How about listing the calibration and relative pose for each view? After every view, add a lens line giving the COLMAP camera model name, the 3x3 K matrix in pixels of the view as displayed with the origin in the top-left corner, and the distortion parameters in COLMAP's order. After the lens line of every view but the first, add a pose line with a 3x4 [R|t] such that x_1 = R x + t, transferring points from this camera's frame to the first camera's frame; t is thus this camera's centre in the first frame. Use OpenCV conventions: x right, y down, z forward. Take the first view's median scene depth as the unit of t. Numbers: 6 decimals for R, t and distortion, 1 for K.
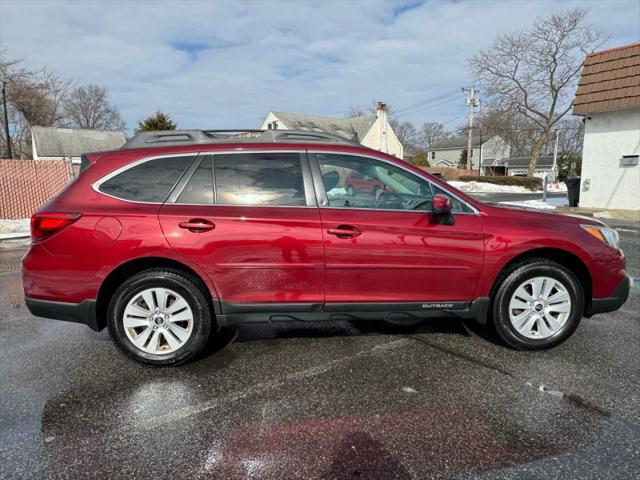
lens RADIAL K [[416.5, 0, 318.8], [0, 416.5, 242.0], [0, 0, 1]] dist [-0.010310, 0.004155]
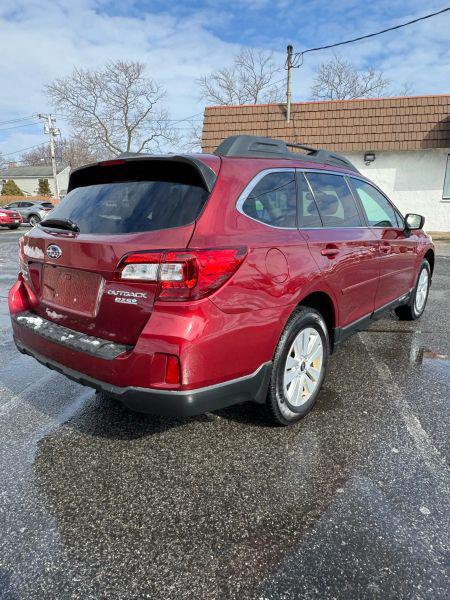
lens RADIAL K [[390.5, 0, 228.0], [0, 390.5, 300.3], [0, 0, 1]] dist [-0.010310, 0.004155]
pose [[0.684862, -0.166180, 0.709471, -0.095875], [0.109647, 0.986064, 0.125123, -0.005850], [-0.720376, -0.007900, 0.693539, 0.050774]]
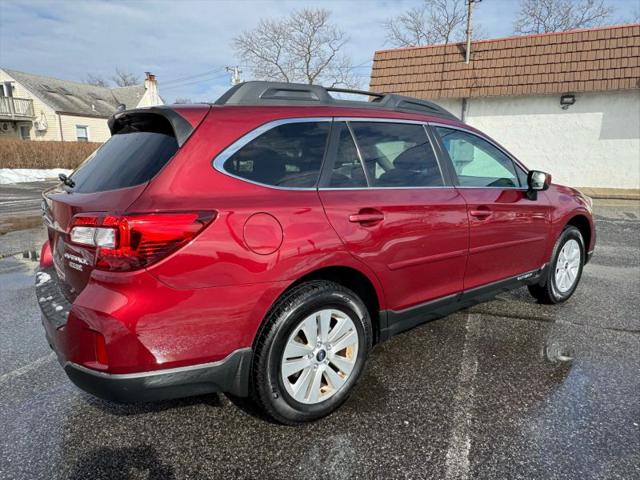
lens RADIAL K [[416.5, 0, 316.7], [0, 416.5, 239.4], [0, 0, 1]] dist [-0.010310, 0.004155]
pose [[0.838654, -0.099725, 0.535458, -0.068990], [0.076808, 0.994925, 0.064998, -0.004959], [-0.539222, -0.013384, 0.842057, 0.037637]]
